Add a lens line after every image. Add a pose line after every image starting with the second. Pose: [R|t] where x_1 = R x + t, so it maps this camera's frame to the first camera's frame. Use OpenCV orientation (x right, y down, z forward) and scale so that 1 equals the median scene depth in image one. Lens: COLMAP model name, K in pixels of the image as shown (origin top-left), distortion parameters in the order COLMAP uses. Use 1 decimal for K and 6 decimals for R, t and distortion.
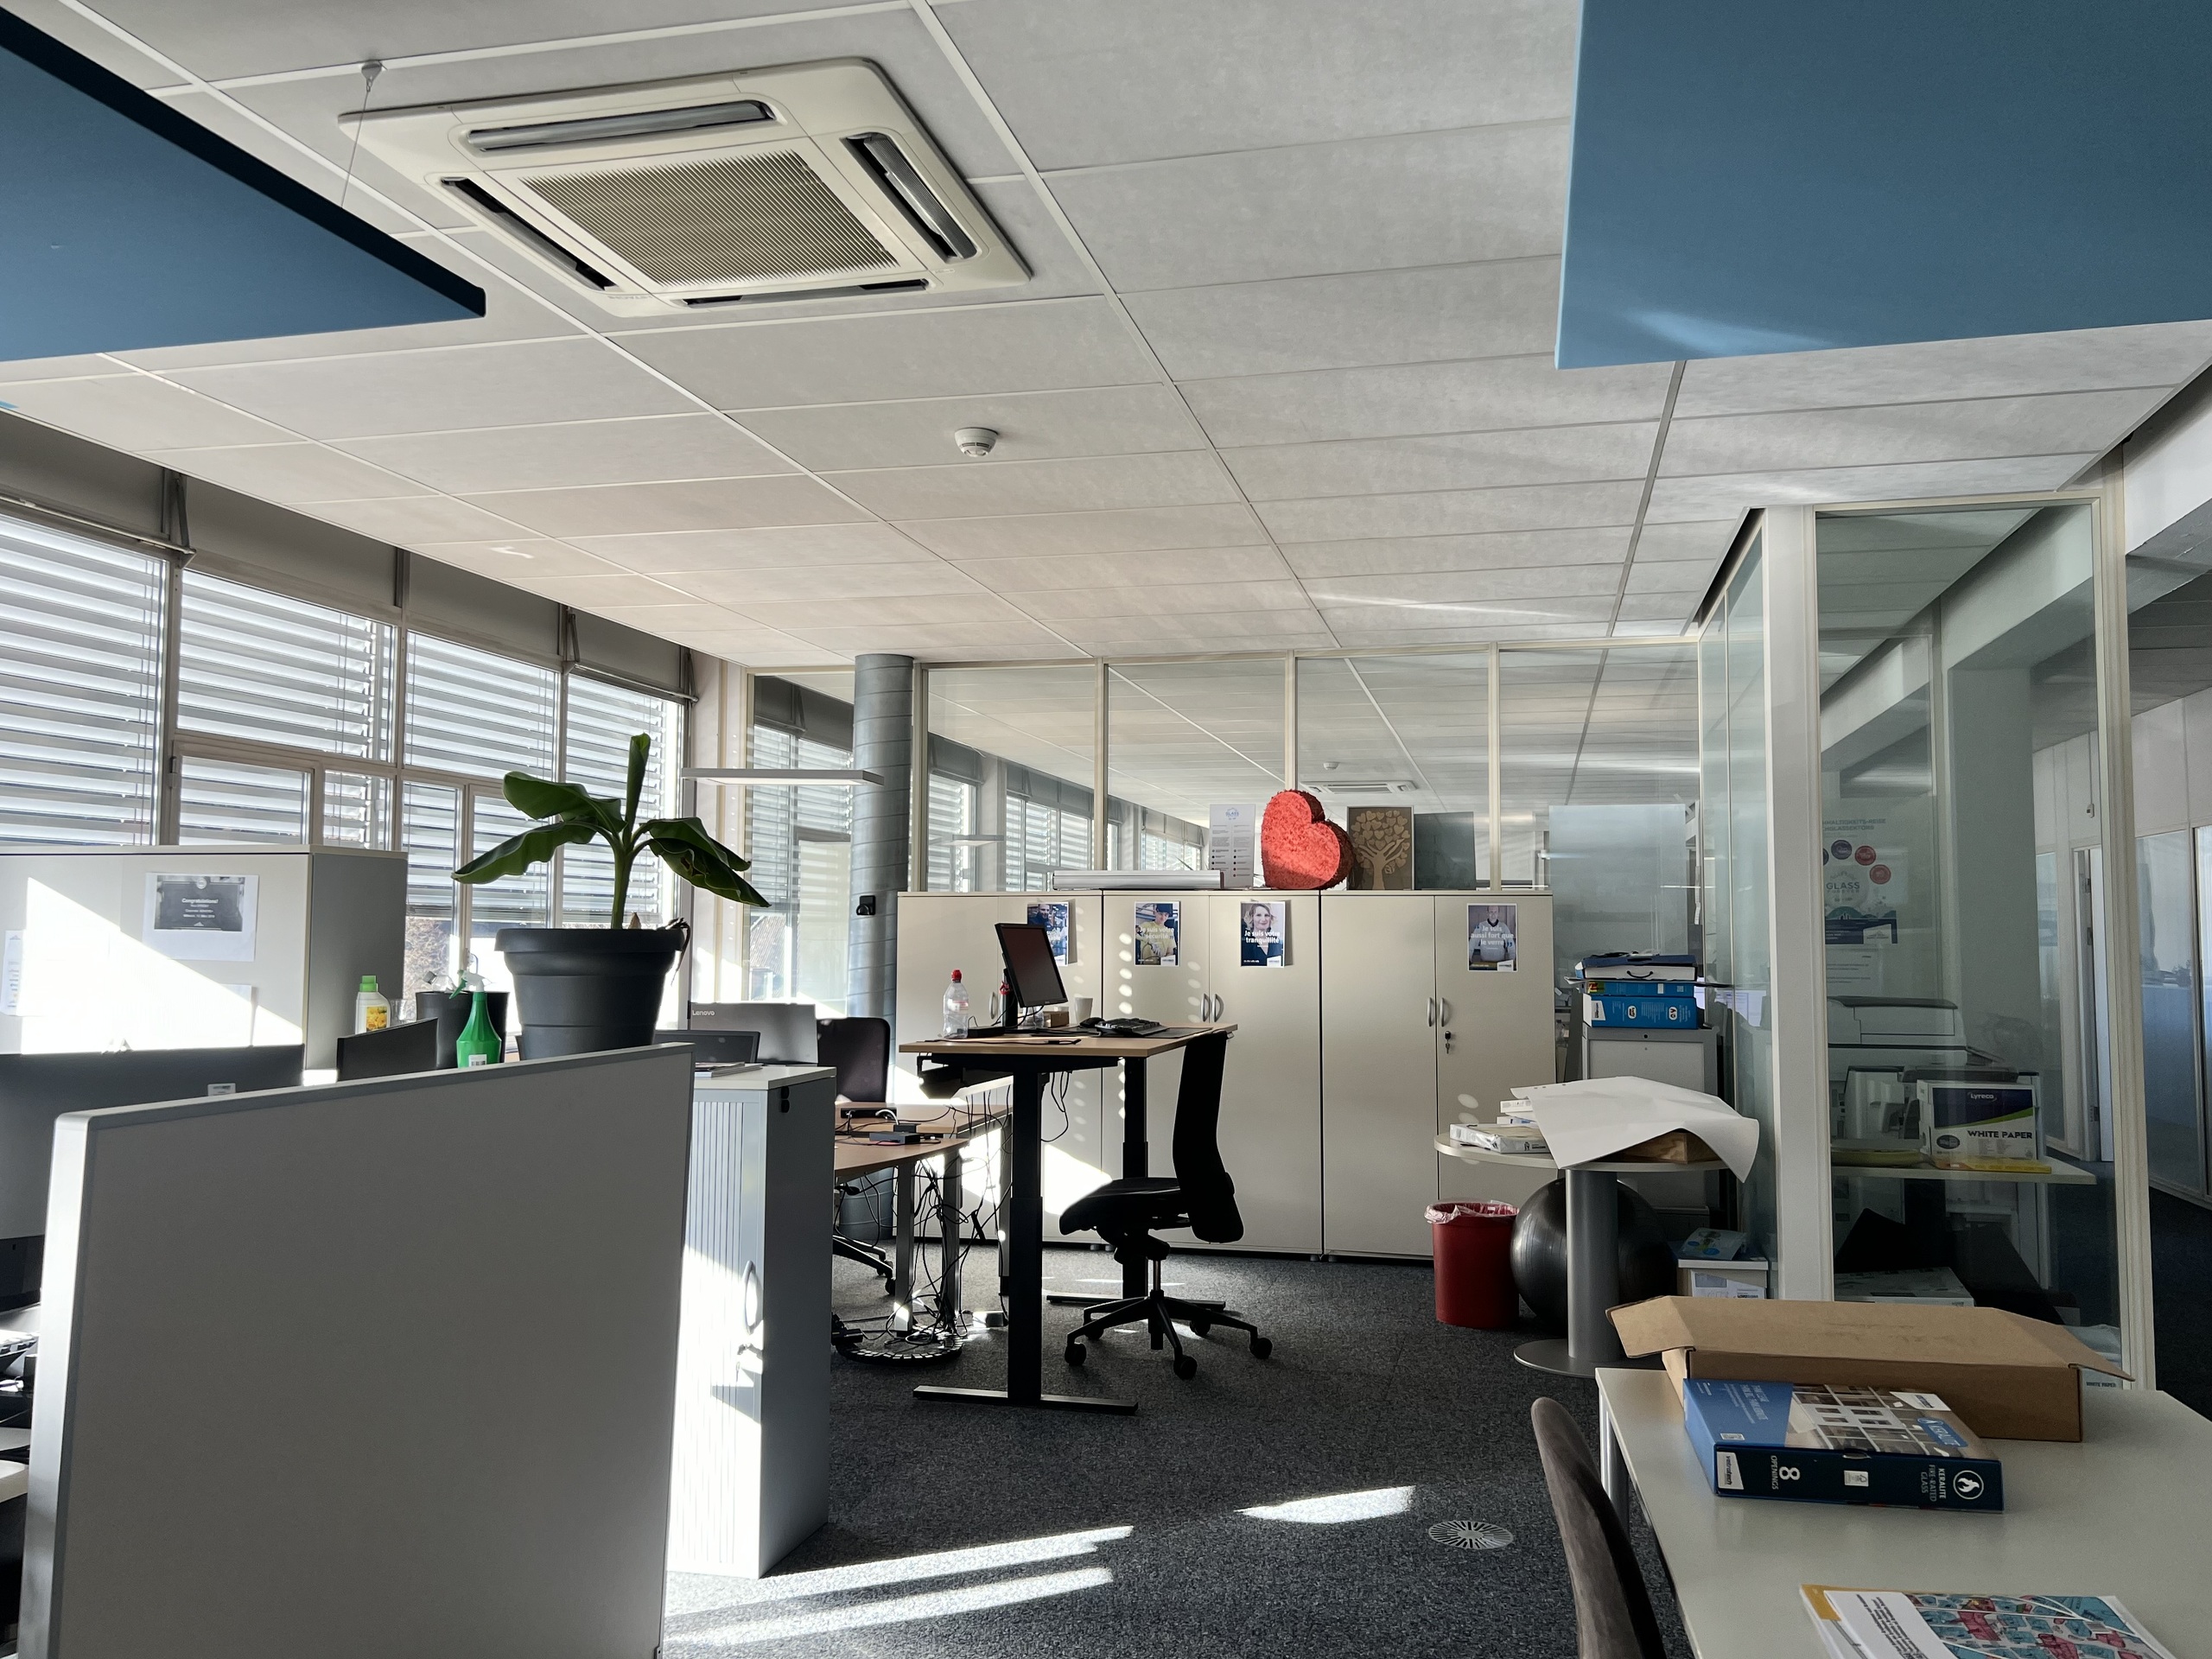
lens RADIAL K [[1741.3, 0, 1106.0], [0, 1741.3, 829.5], [0, 0, 1]] dist [0.114812, -0.184010]
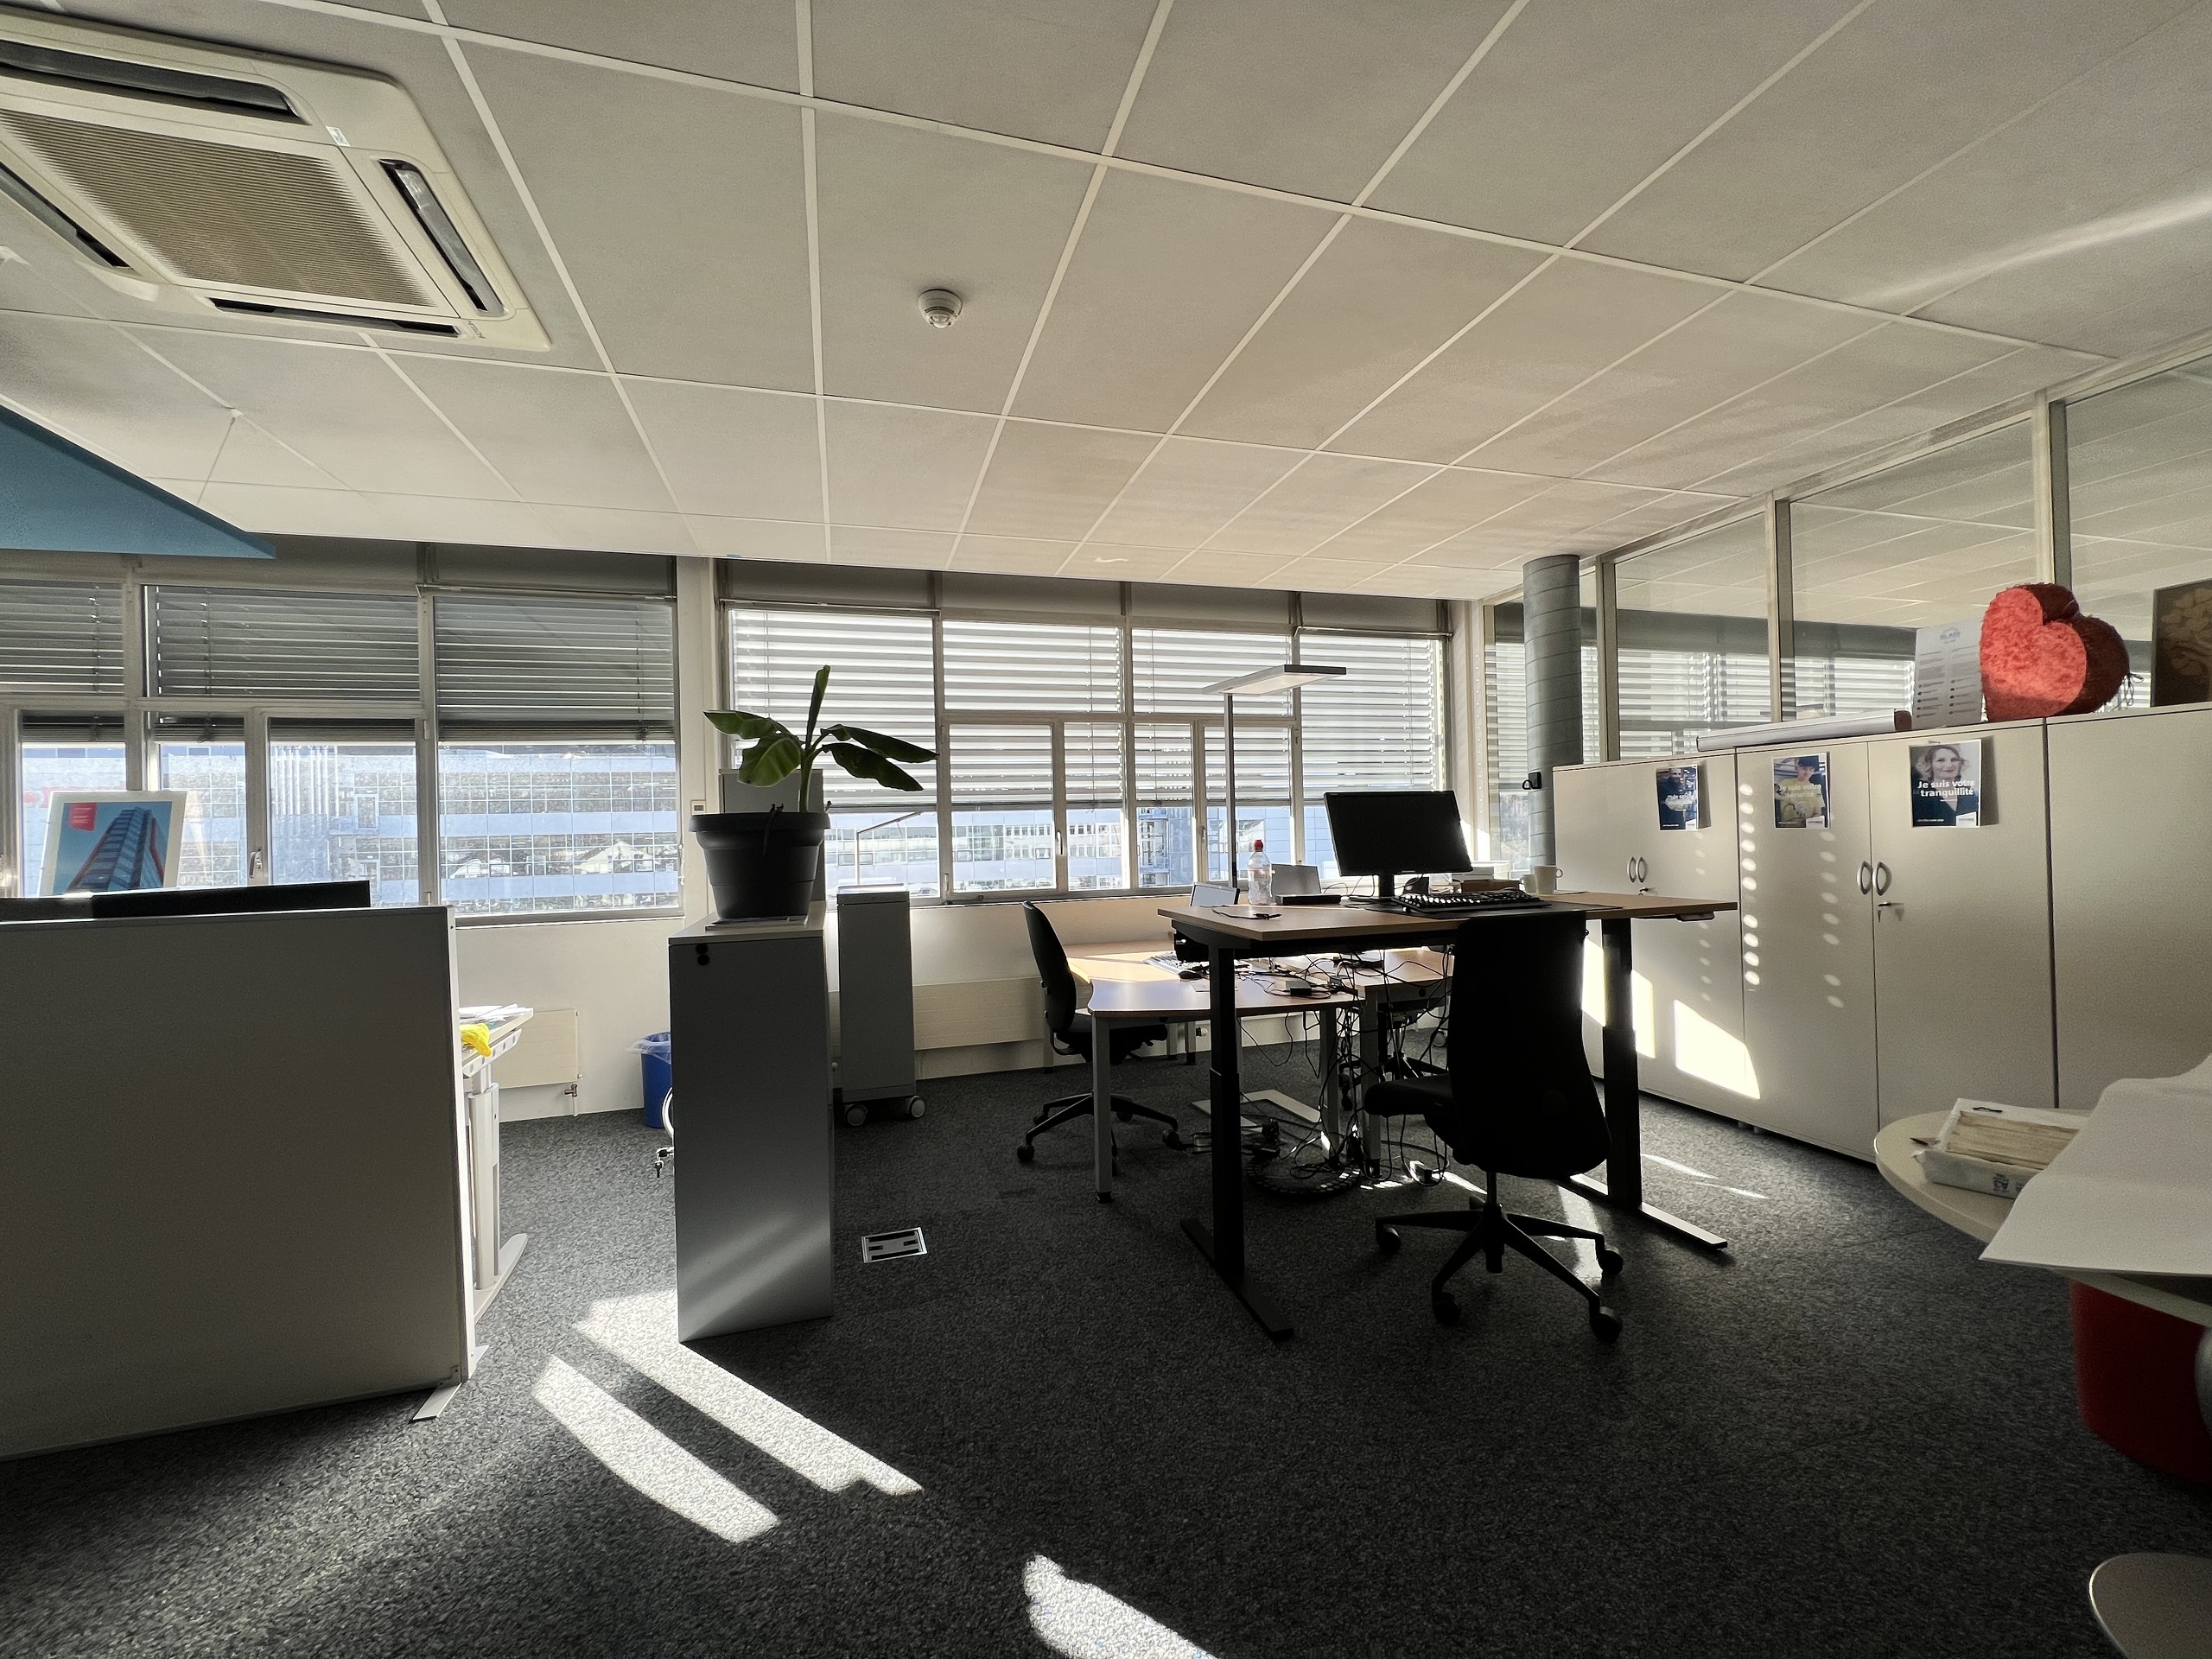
lens RADIAL K [[885.7, 0, 1098.7], [0, 885.7, 829.8], [0, 0, 1]] dist [-0.000533, 0.000278]
pose [[0.501854, -0.018876, -0.864746, 0.292371], [0.081513, 0.996345, 0.025558, 0.048376], [0.861103, -0.083314, 0.501558, 0.590021]]
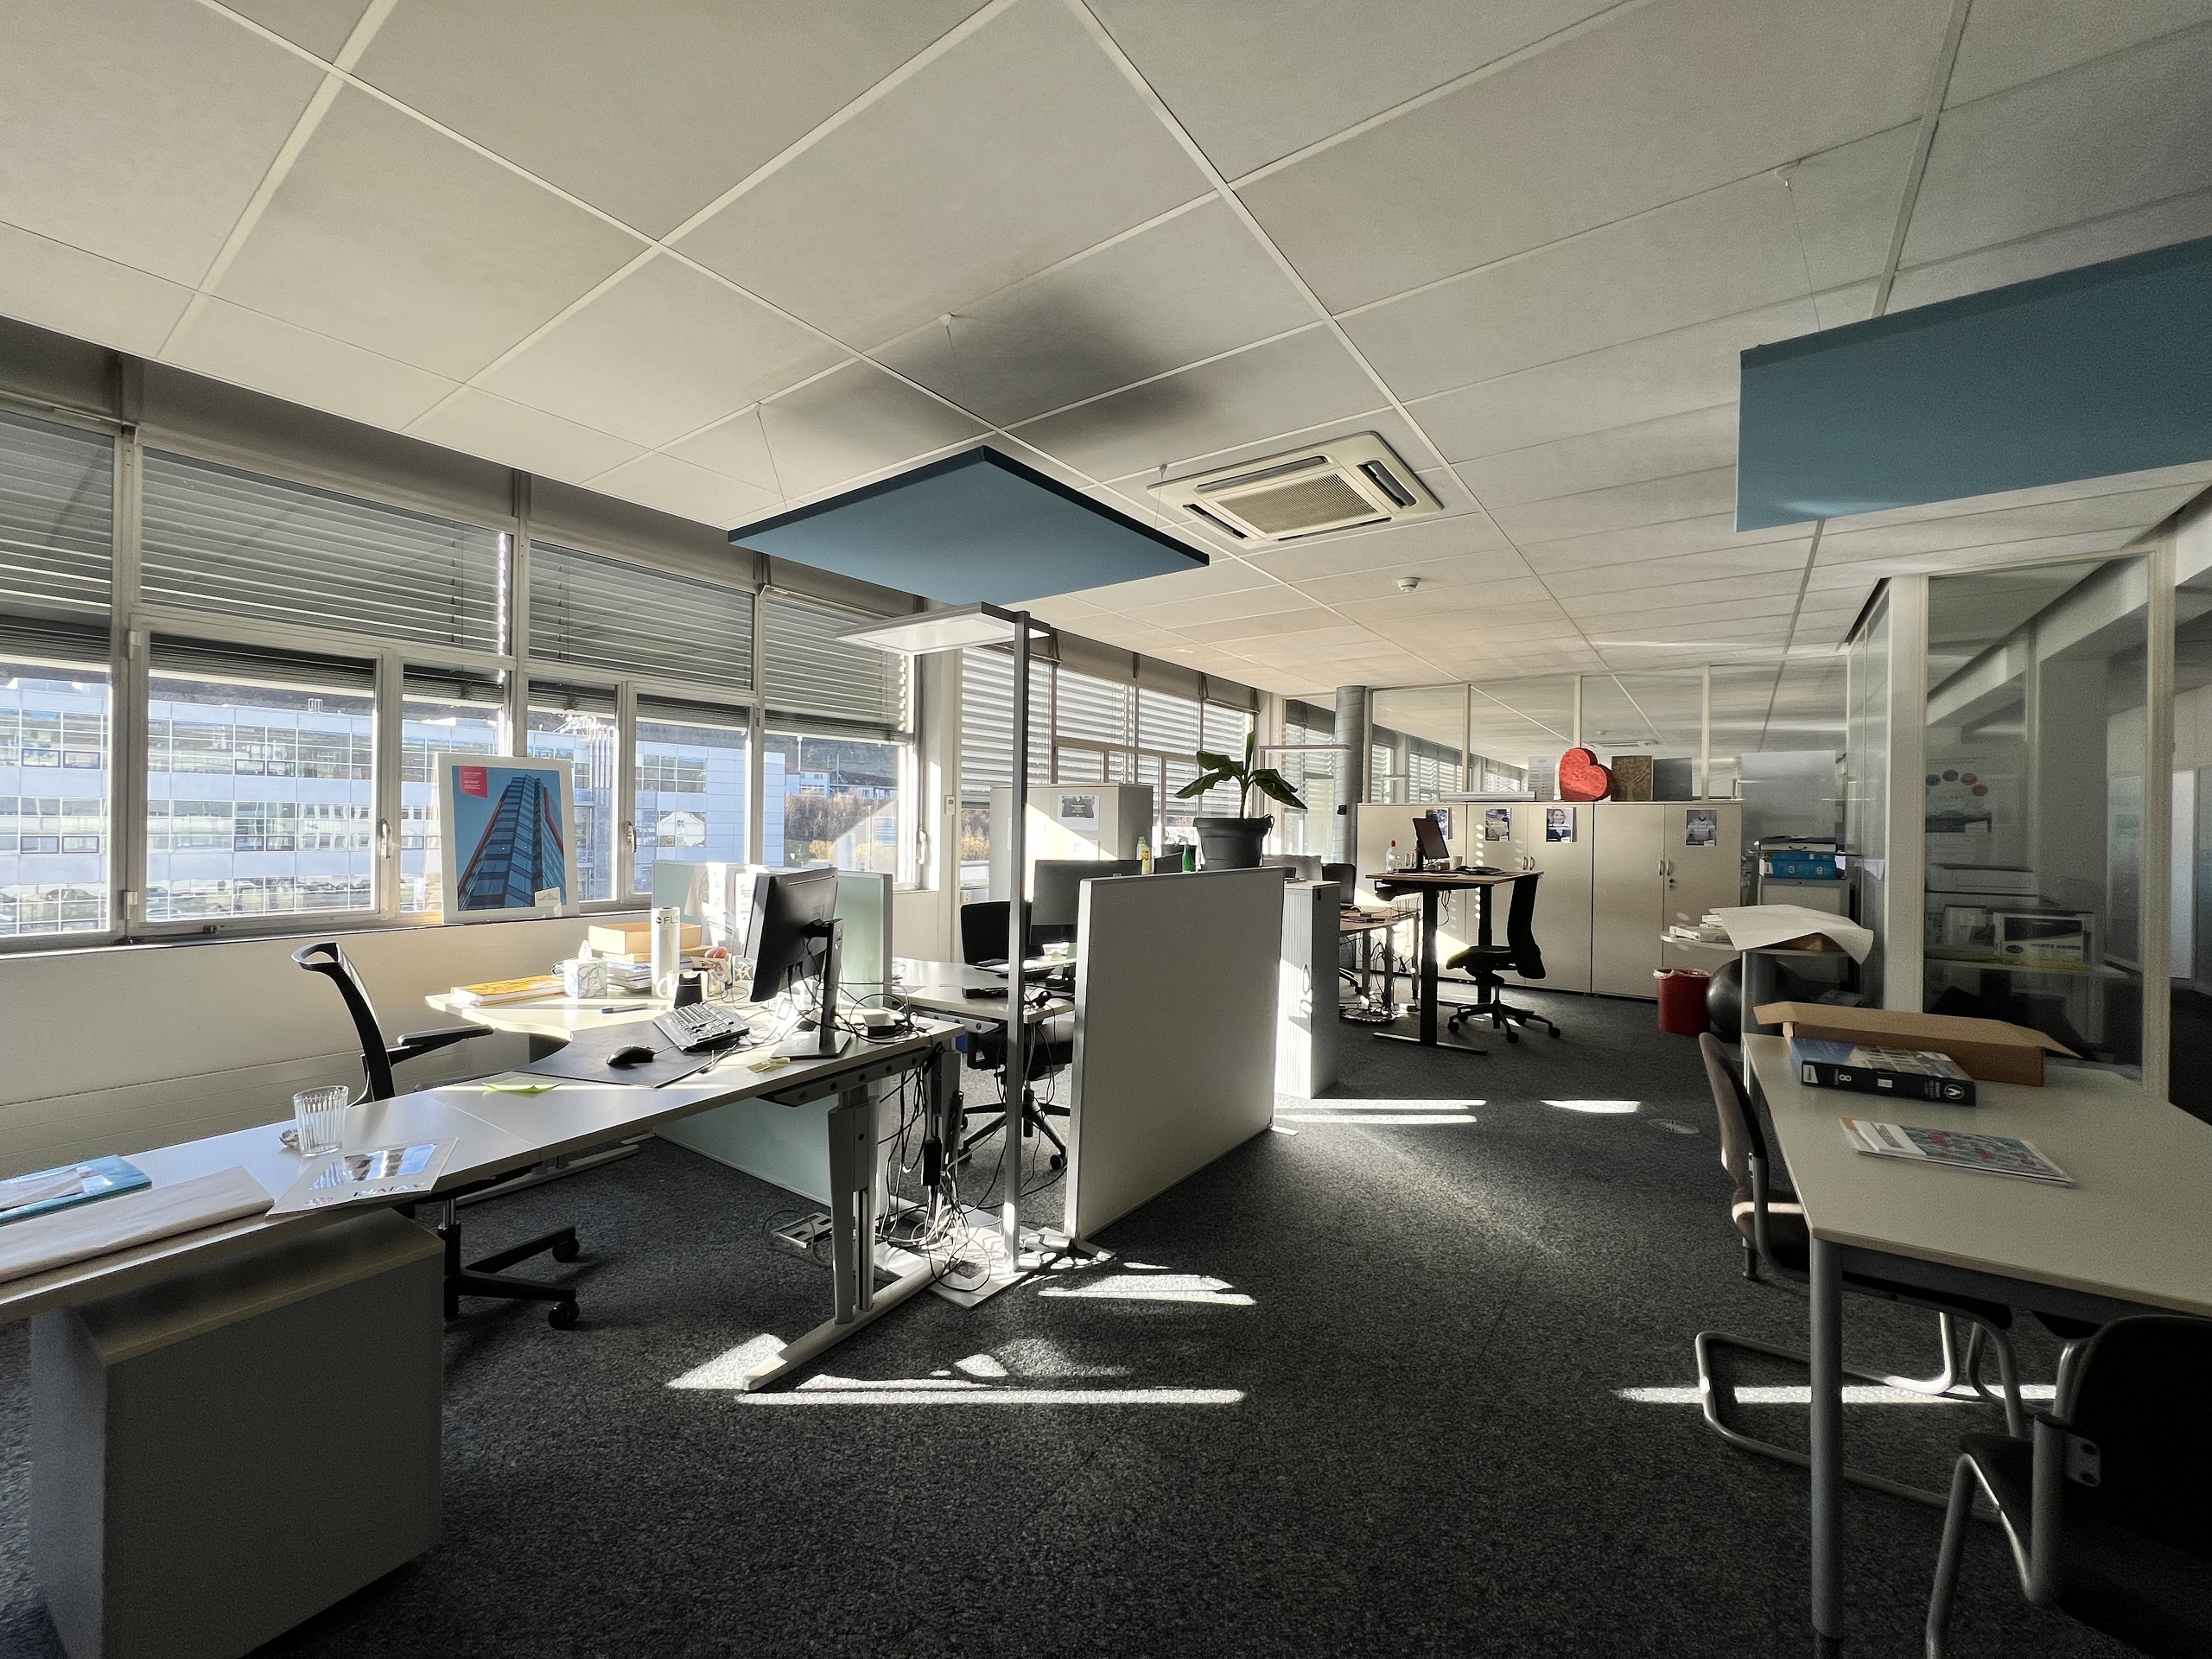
lens RADIAL K [[885.7, 0, 1098.7], [0, 885.7, 829.8], [0, 0, 1]] dist [-0.000533, 0.000278]
pose [[0.925898, 0.008915, -0.377669, -0.011344], [0.015194, 0.998034, 0.060810, -0.000829], [0.377469, -0.062042, 0.923942, -0.090460]]
